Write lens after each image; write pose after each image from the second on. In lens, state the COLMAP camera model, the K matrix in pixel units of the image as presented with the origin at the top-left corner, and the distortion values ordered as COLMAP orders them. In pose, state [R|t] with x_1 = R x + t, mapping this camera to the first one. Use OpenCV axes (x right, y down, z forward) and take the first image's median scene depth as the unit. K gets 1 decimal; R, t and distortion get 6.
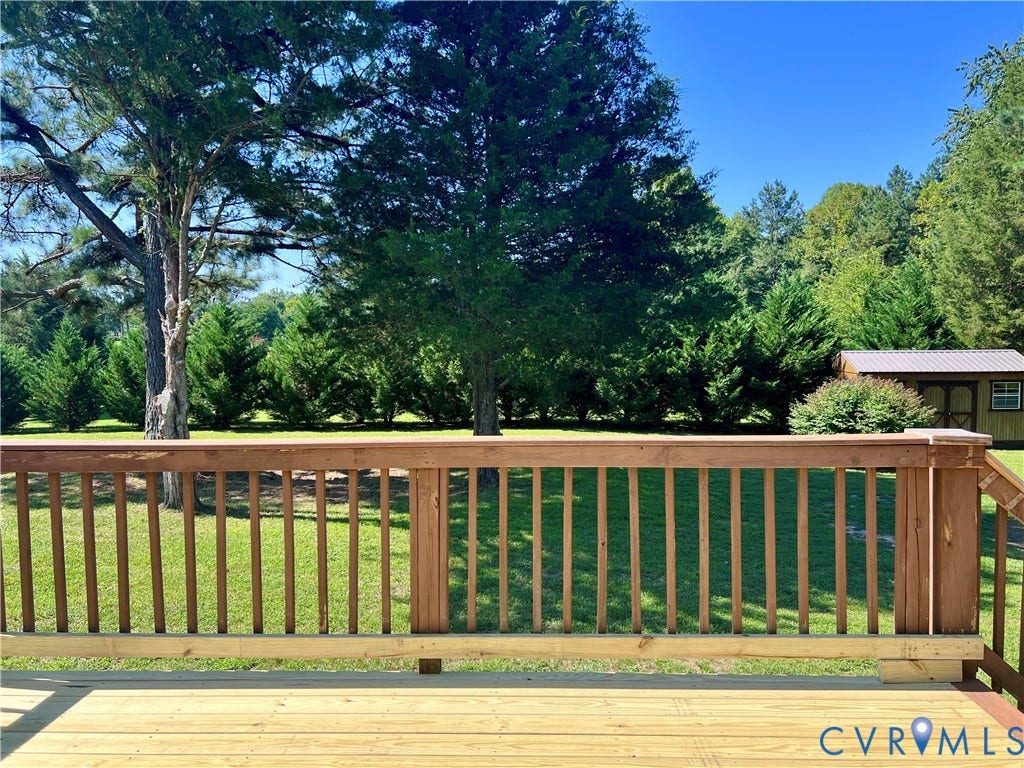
lens RADIAL K [[768.6, 0, 517.3], [0, 768.6, 386.8], [0, 0, 1]] dist [0.056718, -0.064596]
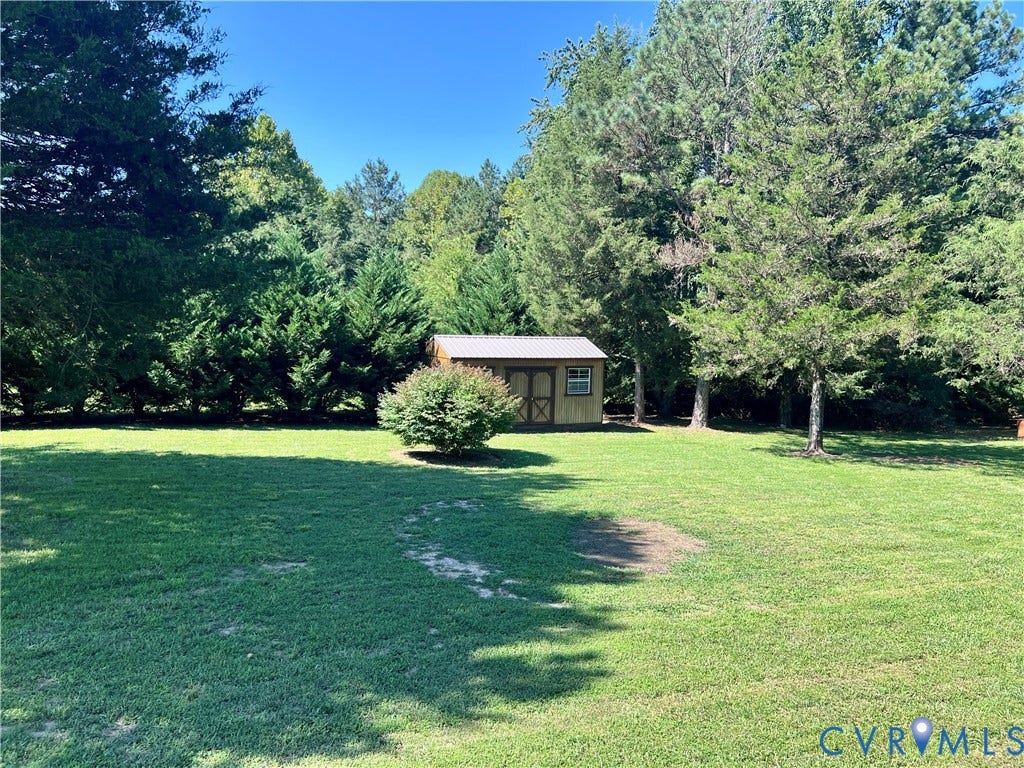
lens RADIAL K [[768.6, 0, 517.3], [0, 768.6, 386.8], [0, 0, 1]] dist [0.056718, -0.064596]
pose [[0.881211, -0.010374, 0.472609, 0.059909], [-0.002555, 0.999640, 0.026707, -0.007751], [-0.472716, -0.024742, 0.880867, 0.116539]]
